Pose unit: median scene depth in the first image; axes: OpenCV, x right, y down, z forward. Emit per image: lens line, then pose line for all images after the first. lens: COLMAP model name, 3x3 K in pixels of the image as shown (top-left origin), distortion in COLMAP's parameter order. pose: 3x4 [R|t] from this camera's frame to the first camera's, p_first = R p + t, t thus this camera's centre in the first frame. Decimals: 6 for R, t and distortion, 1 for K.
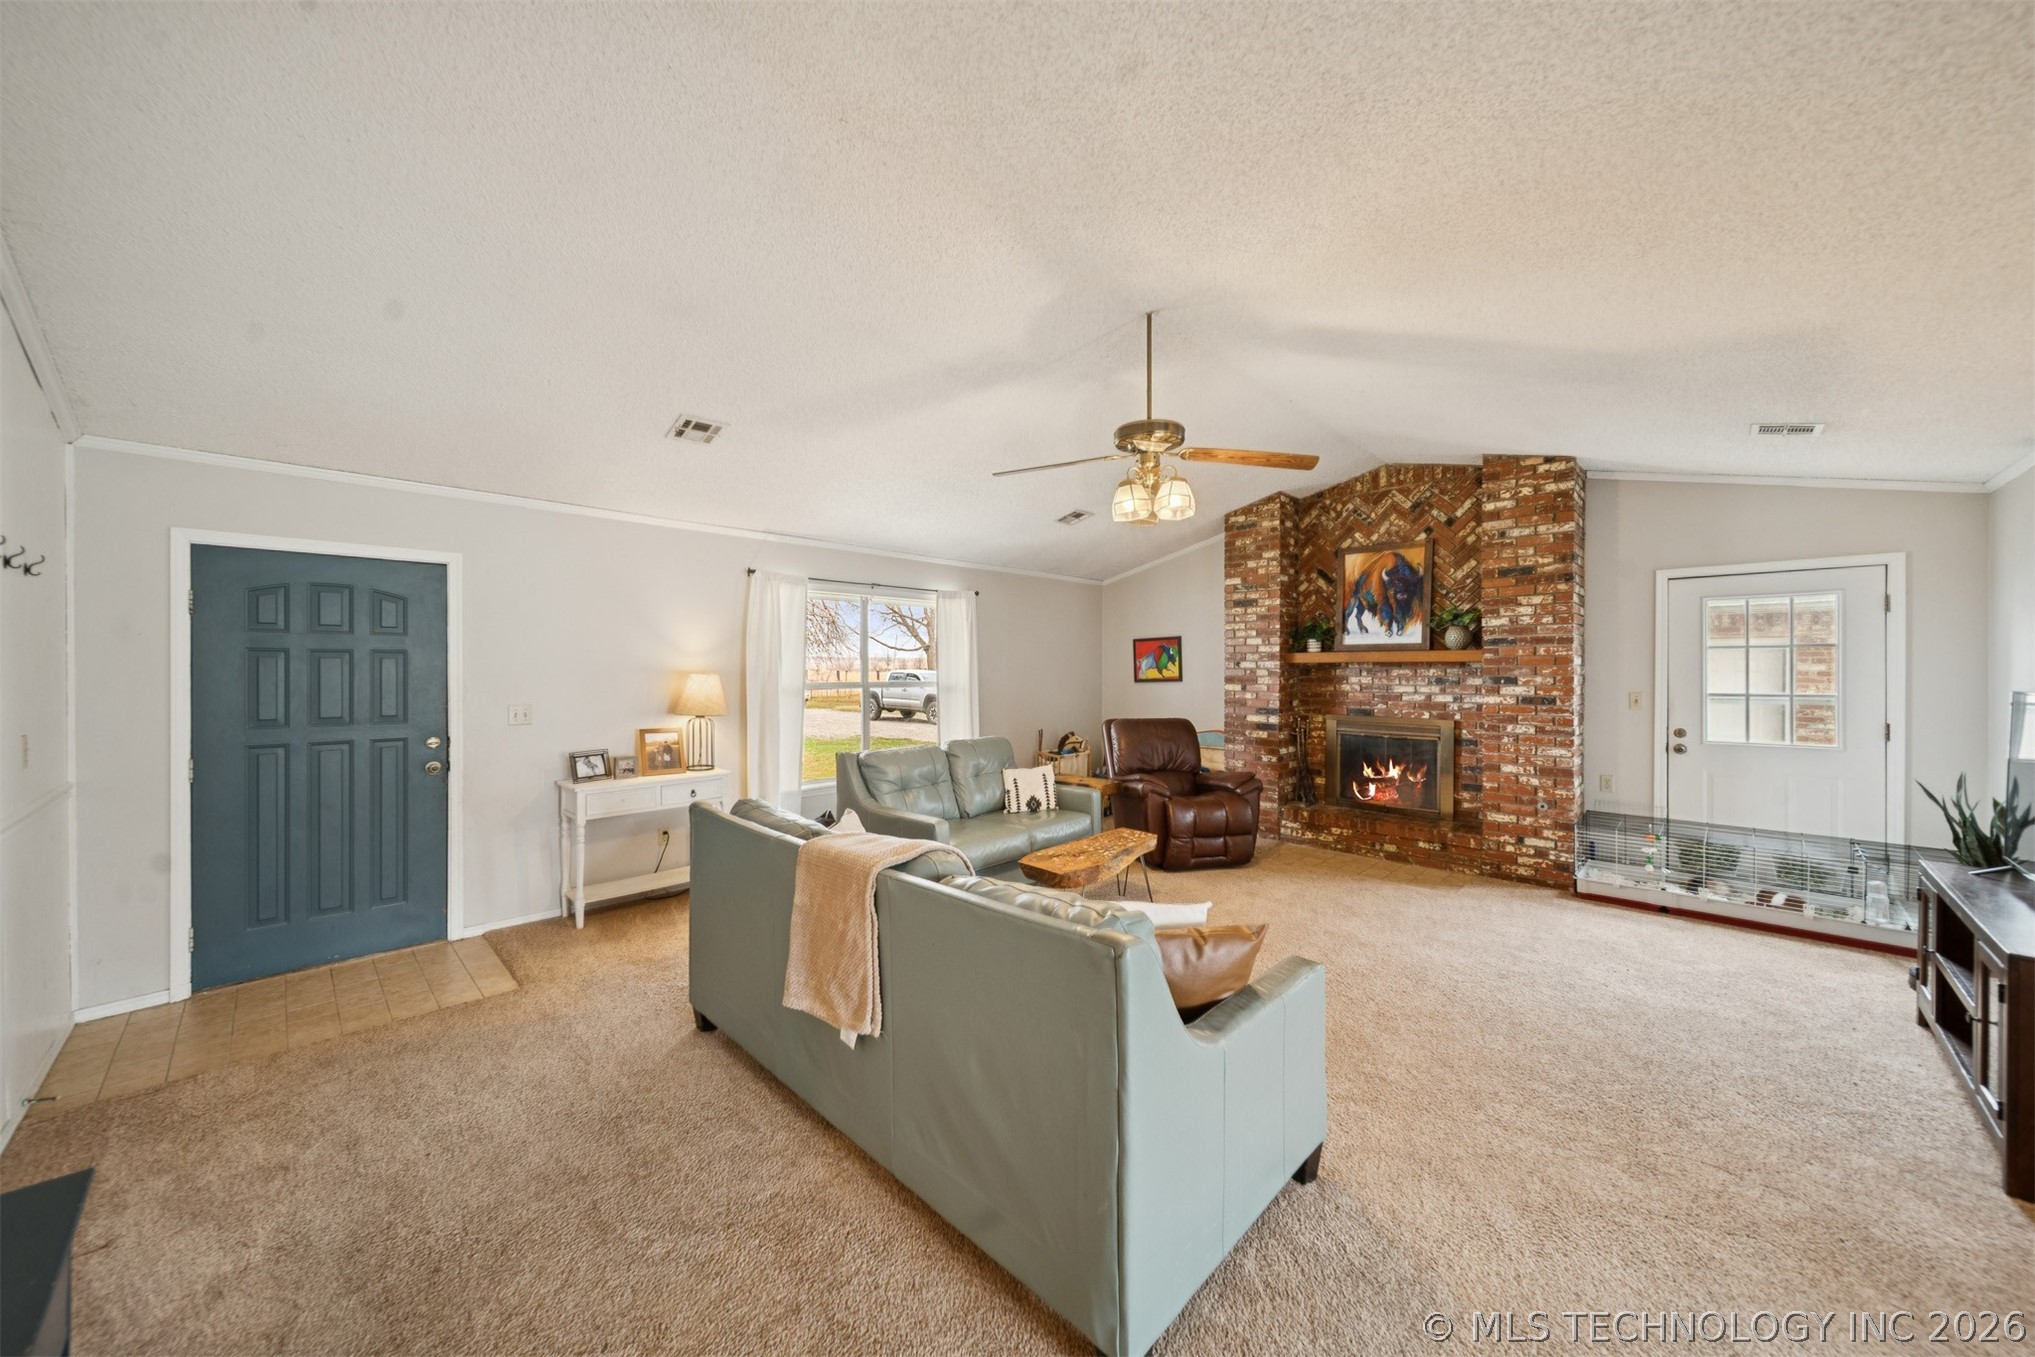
lens RADIAL K [[719.3, 0, 1011.6], [0, 719.3, 671.0], [0, 0, 1]] dist [0.006656, -0.000782]
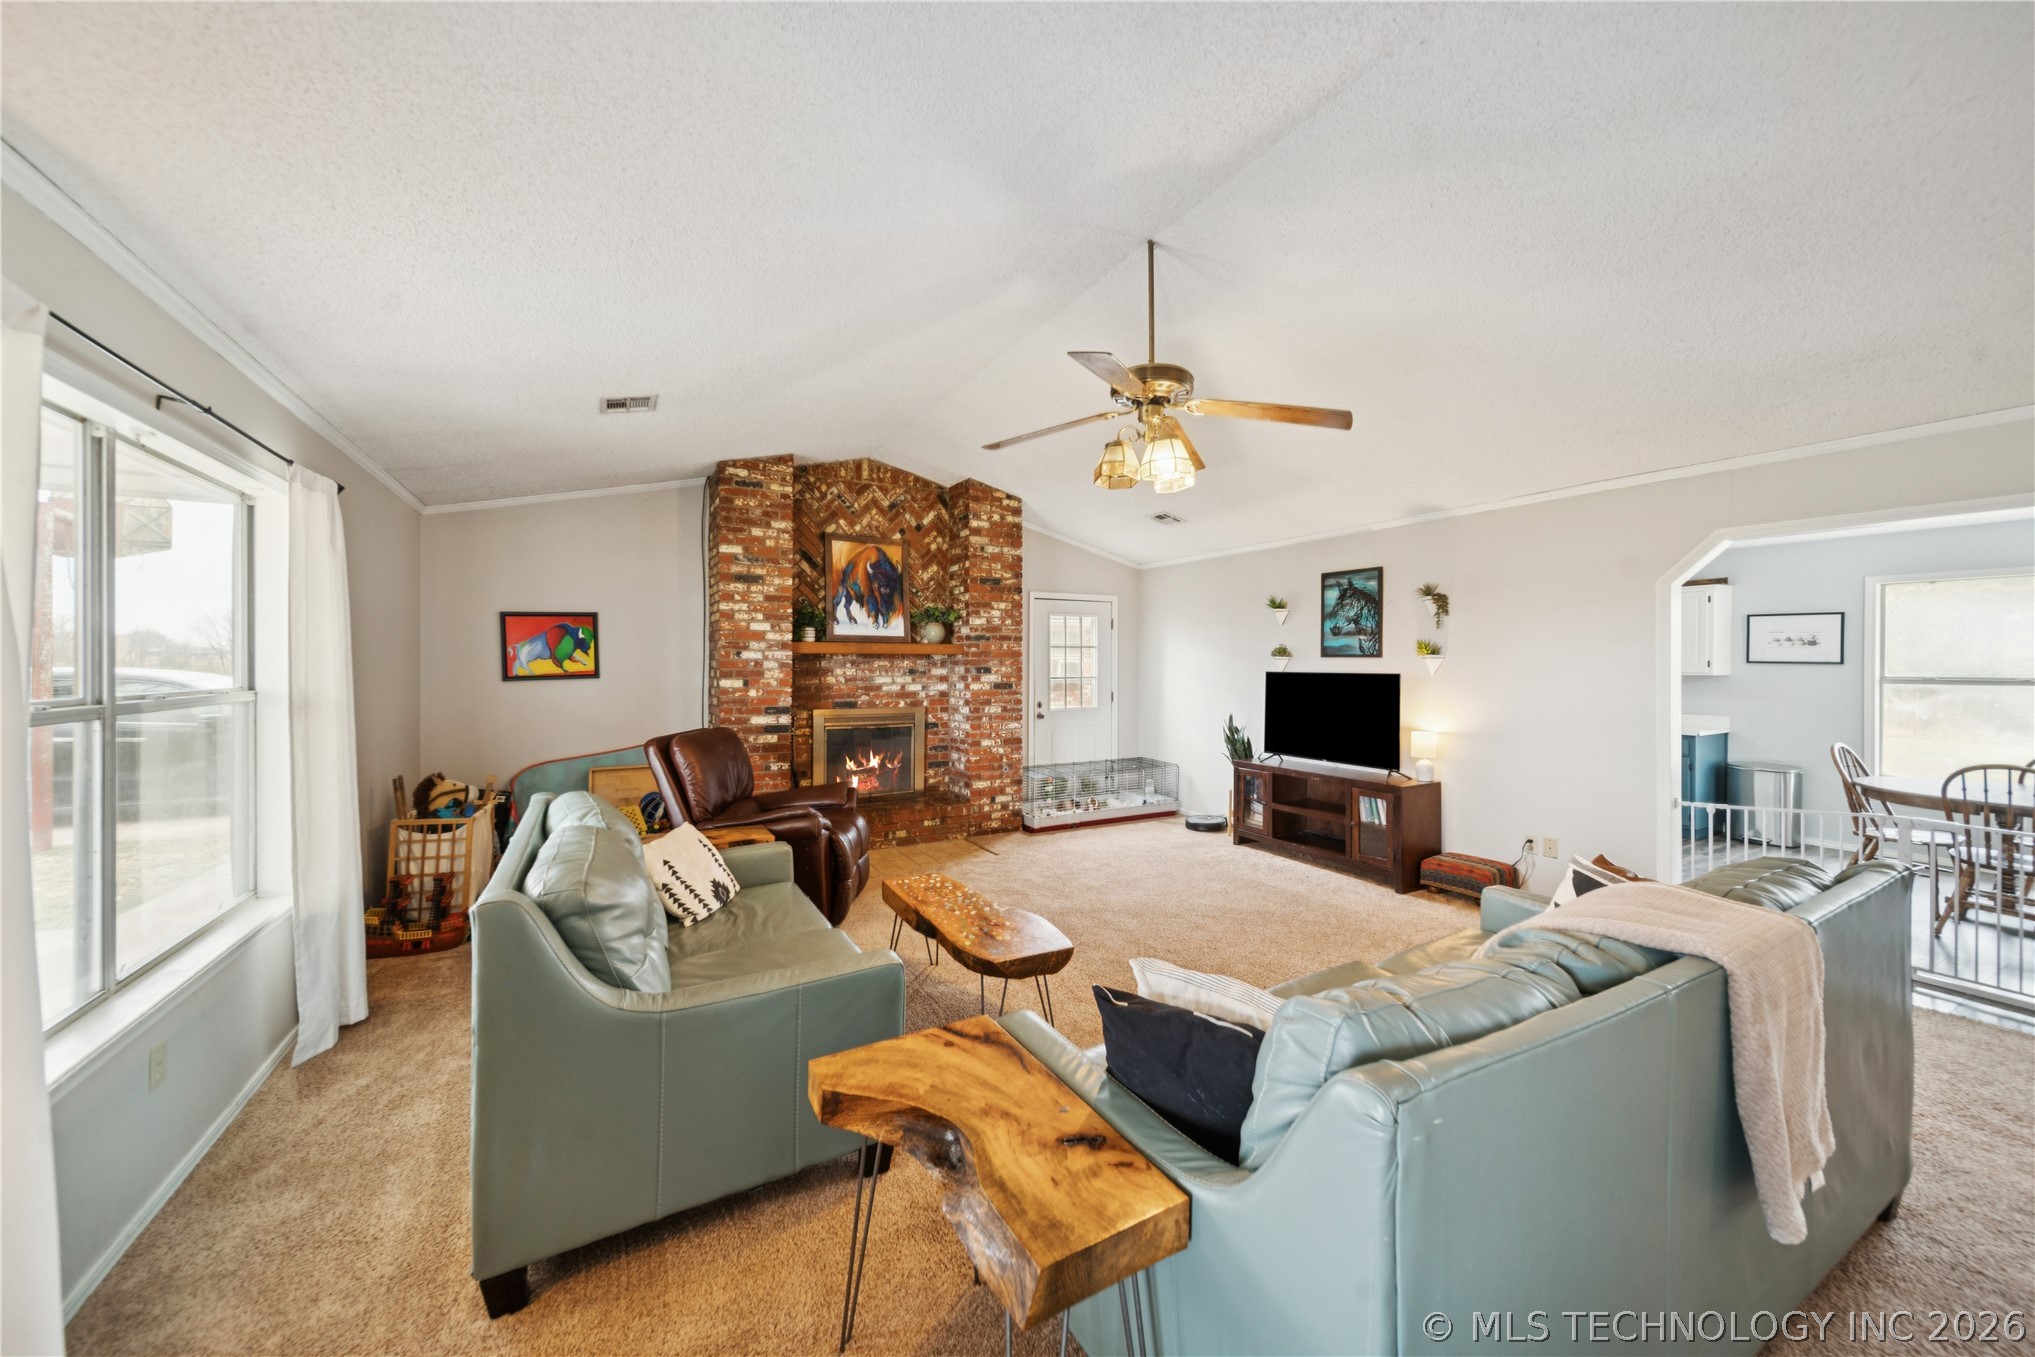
lens RADIAL K [[719.3, 0, 991.6], [0, 719.3, 665.2], [0, 0, 1]] dist [0.006656, -0.000782]
pose [[0.300692, -0.003175, 0.953716, -0.413723], [0.001374, 0.999995, 0.002896, 0.001110], [-0.953720, 0.000440, 0.300695, 0.562162]]
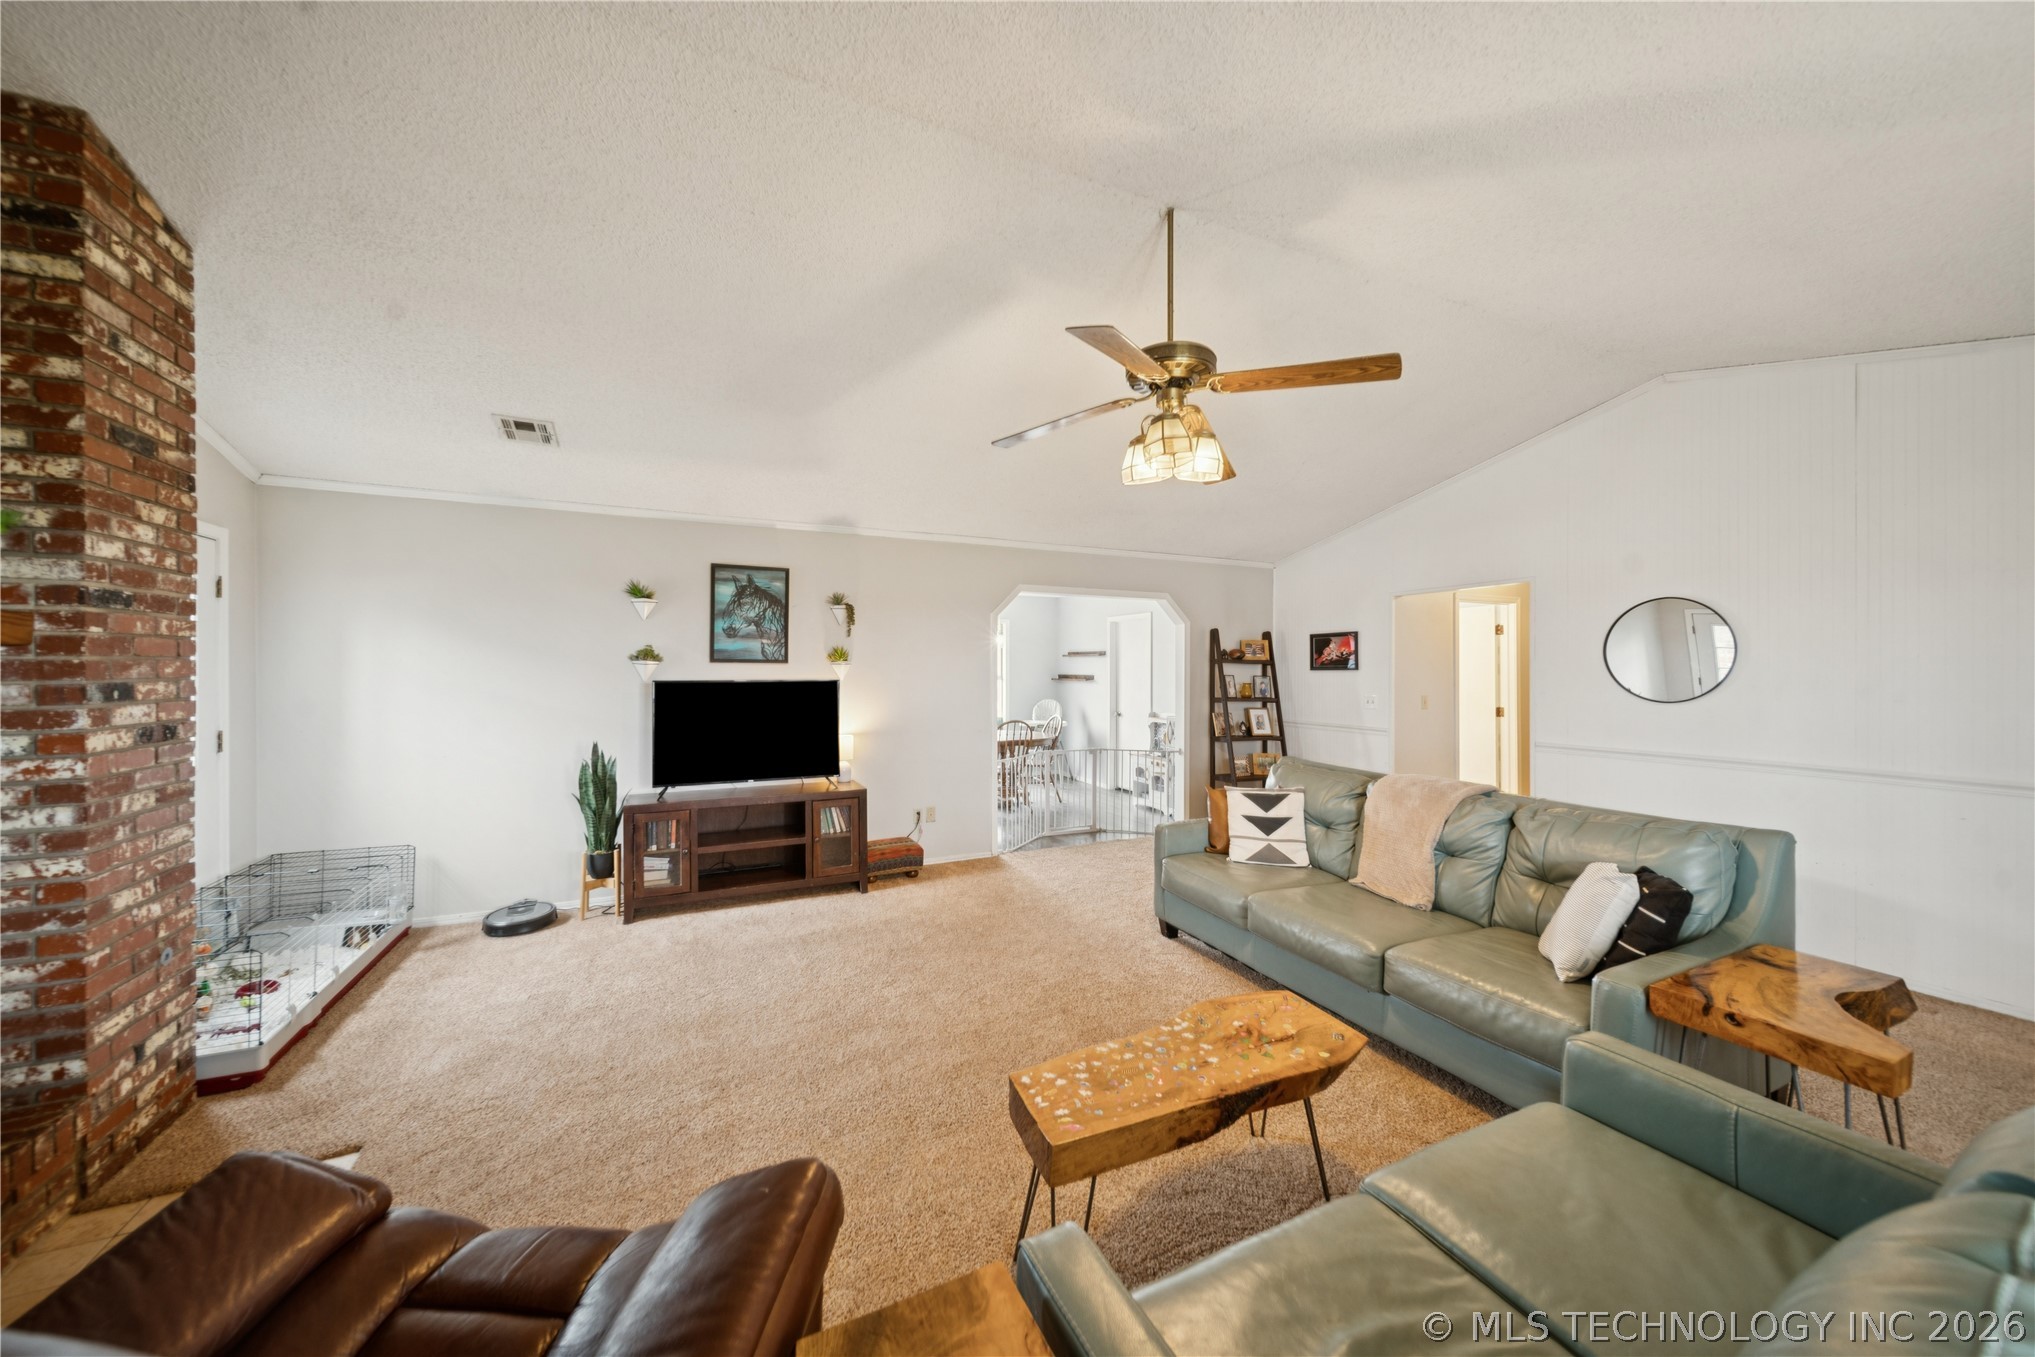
lens RADIAL K [[719.3, 0, 1014.8], [0, 719.3, 668.8], [0, 0, 1]] dist [0.006656, -0.000782]
pose [[-0.936690, -0.001690, 0.350155, 0.044211], [-0.000191, 0.999991, 0.004318, -0.002150], [-0.350159, 0.003978, -0.936682, 1.089738]]
